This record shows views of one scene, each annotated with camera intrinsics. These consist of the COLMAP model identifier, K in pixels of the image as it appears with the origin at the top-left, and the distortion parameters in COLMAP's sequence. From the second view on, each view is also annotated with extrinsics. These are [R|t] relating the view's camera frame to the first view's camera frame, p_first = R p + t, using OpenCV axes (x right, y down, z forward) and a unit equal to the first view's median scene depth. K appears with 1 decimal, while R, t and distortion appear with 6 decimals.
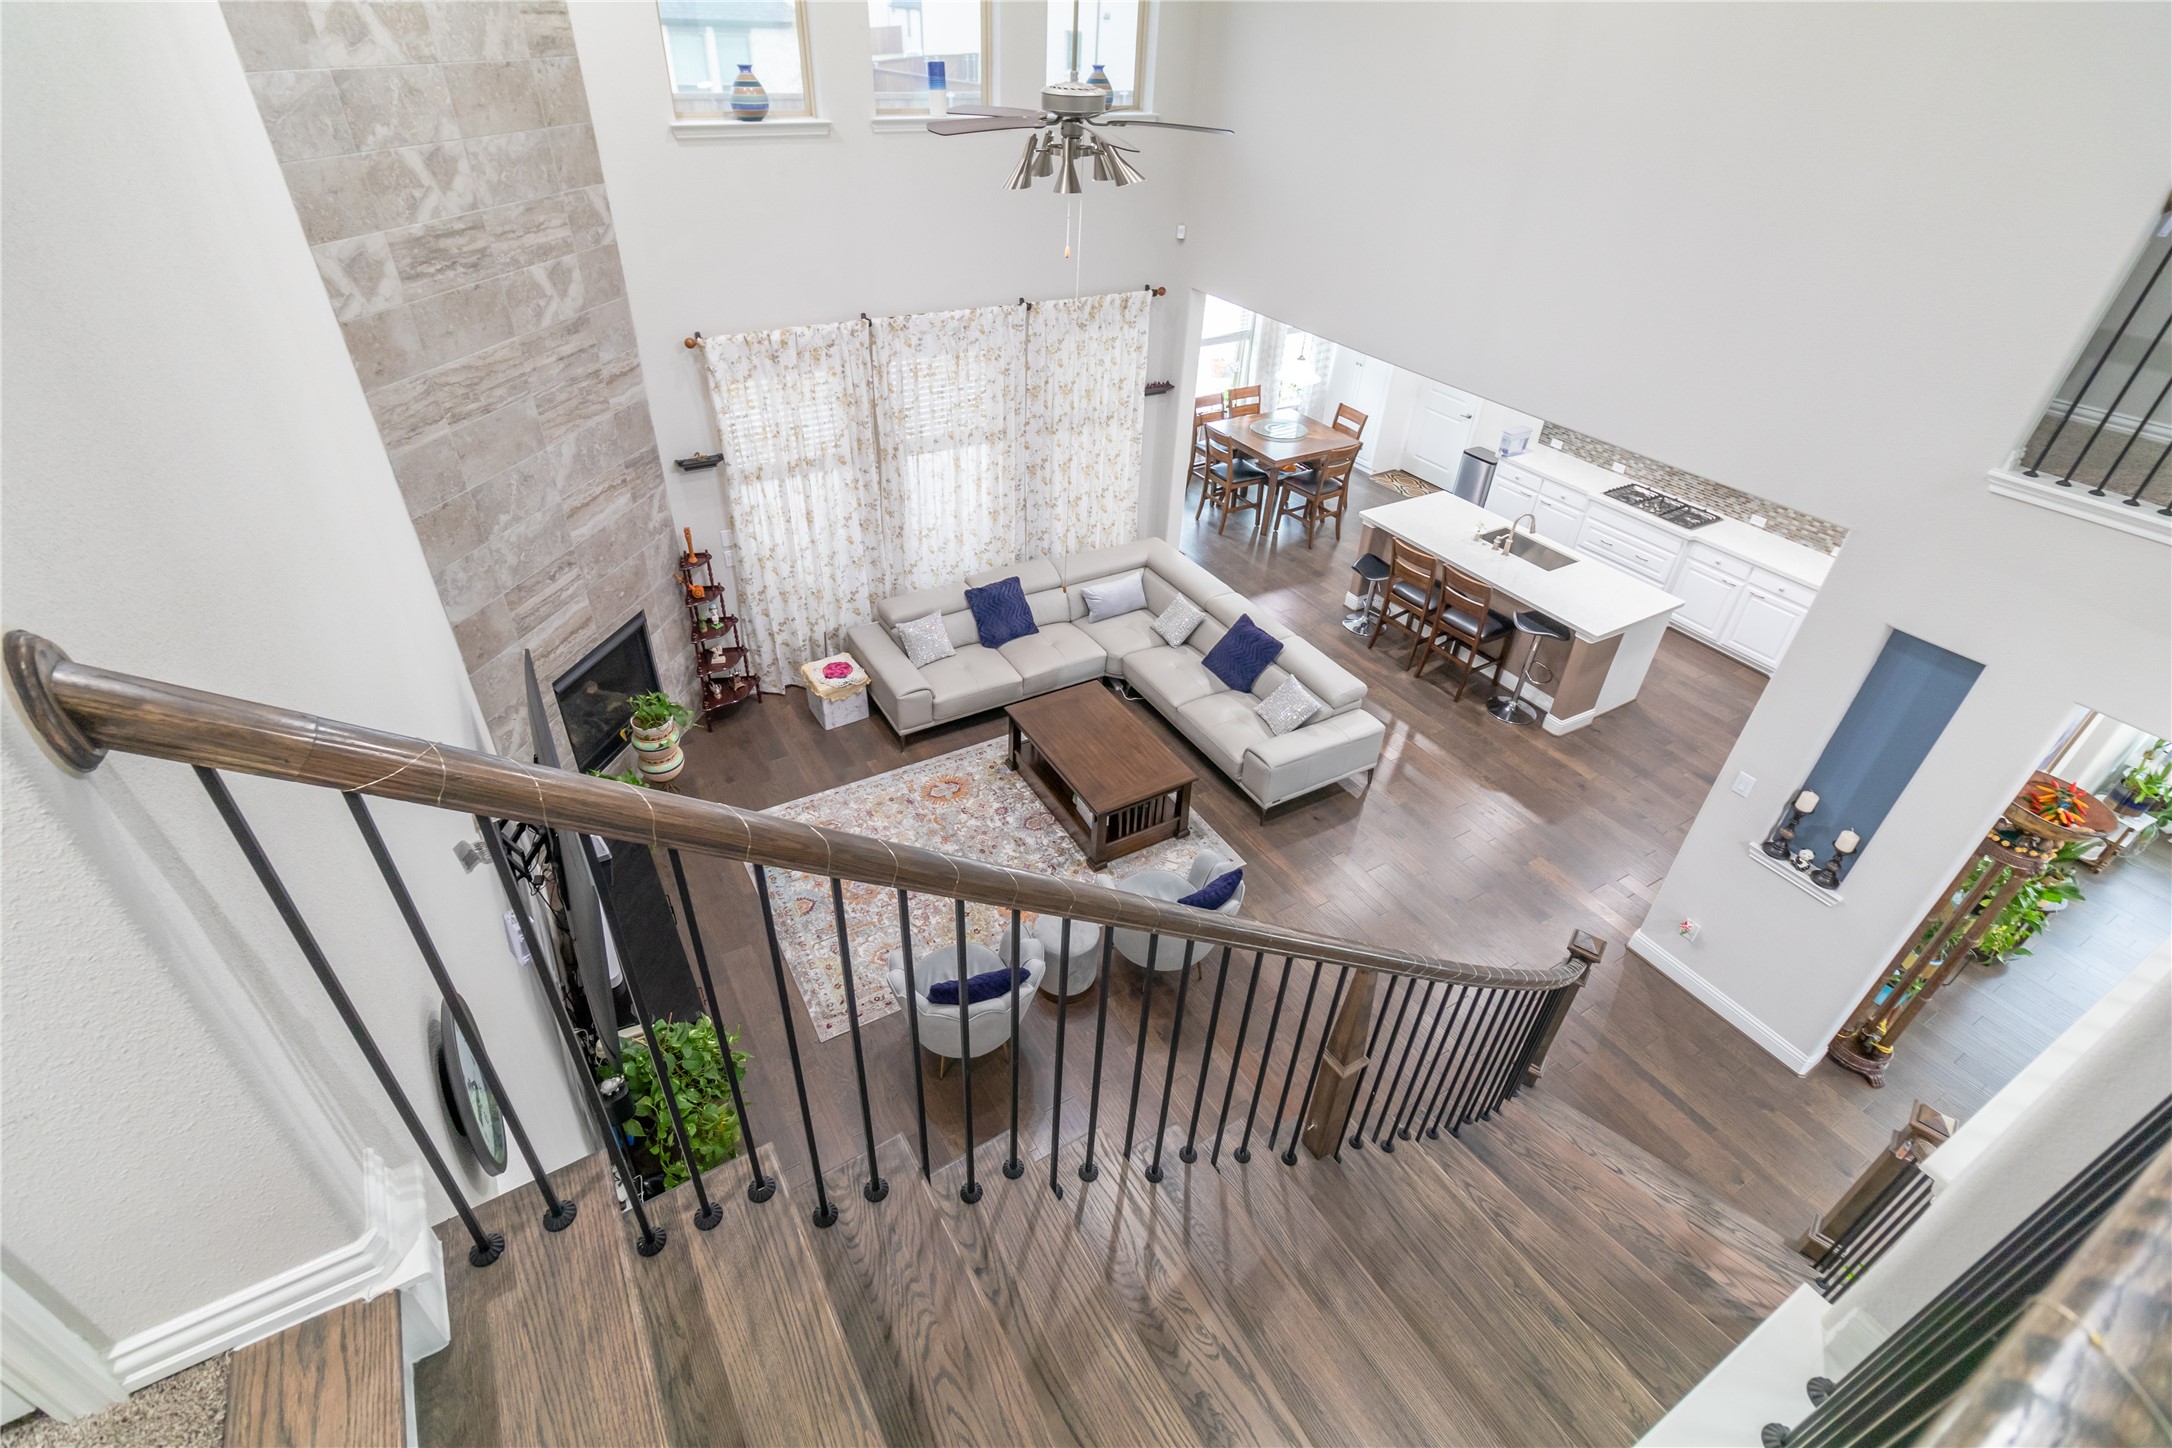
lens RADIAL K [[908.1, 0, 1058.7], [0, 908.1, 786.2], [0, 0, 1]] dist [0.001322, 0.000059]
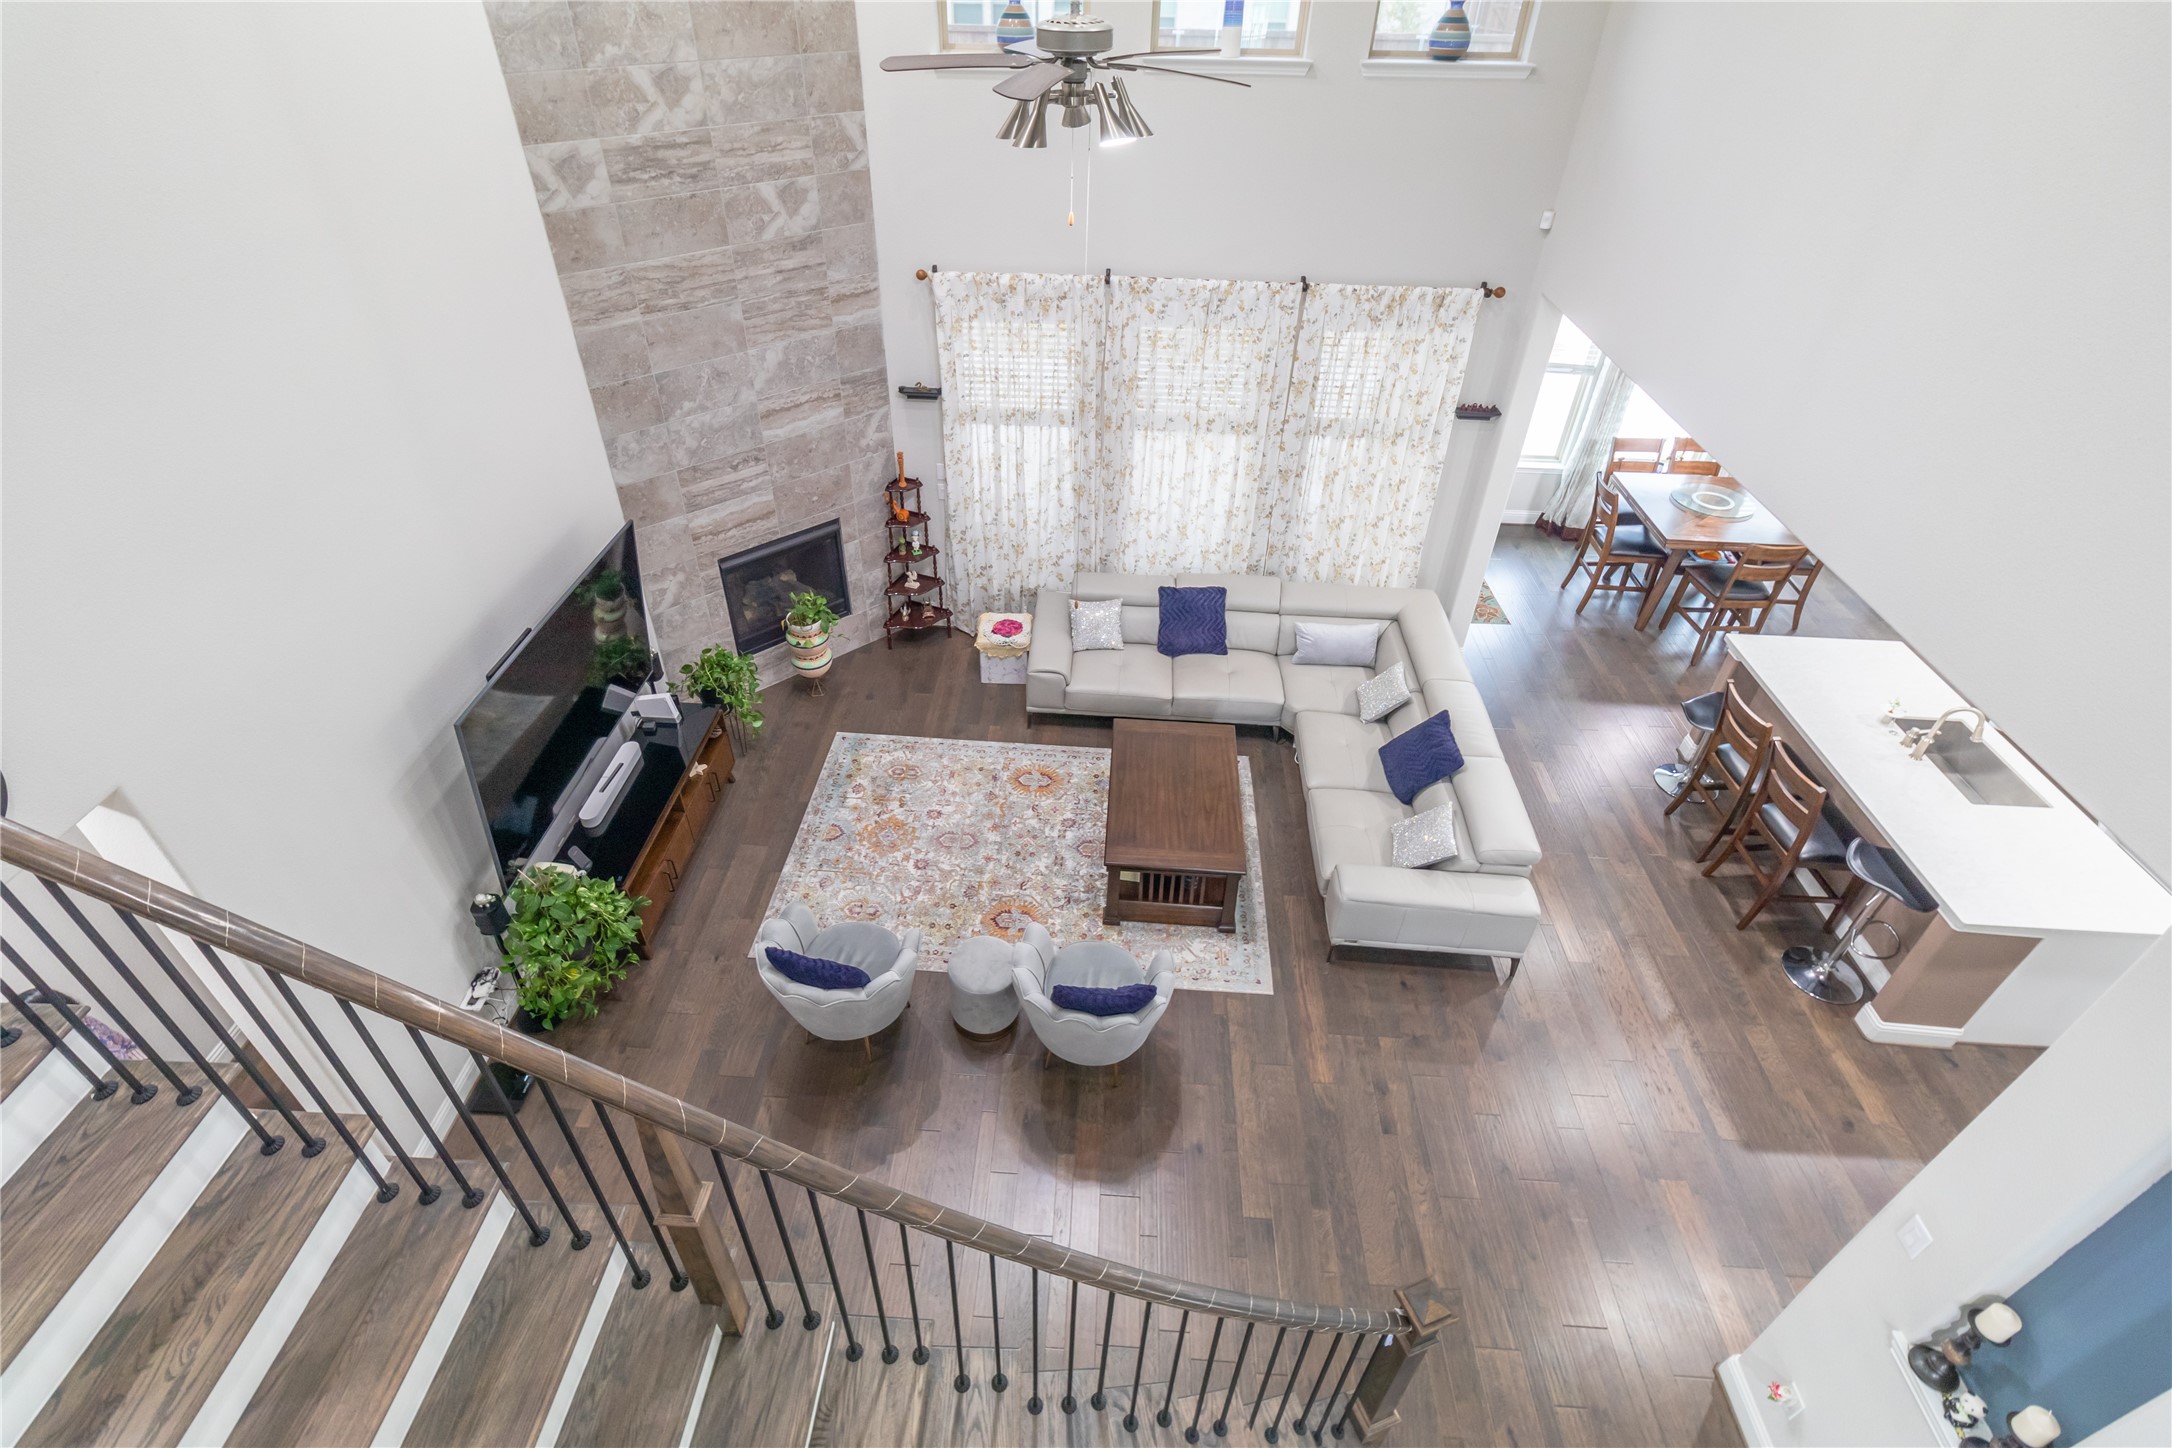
lens RADIAL K [[943.7, 0, 1069.8], [0, 943.7, 783.5], [0, 0, 1]] dist [0.000215, 0.000631]
pose [[0.831634, 0.359420, -0.423322, 0.358777], [-0.351219, 0.930896, 0.100387, -0.116054], [0.430150, 0.065193, 0.900400, 0.150796]]
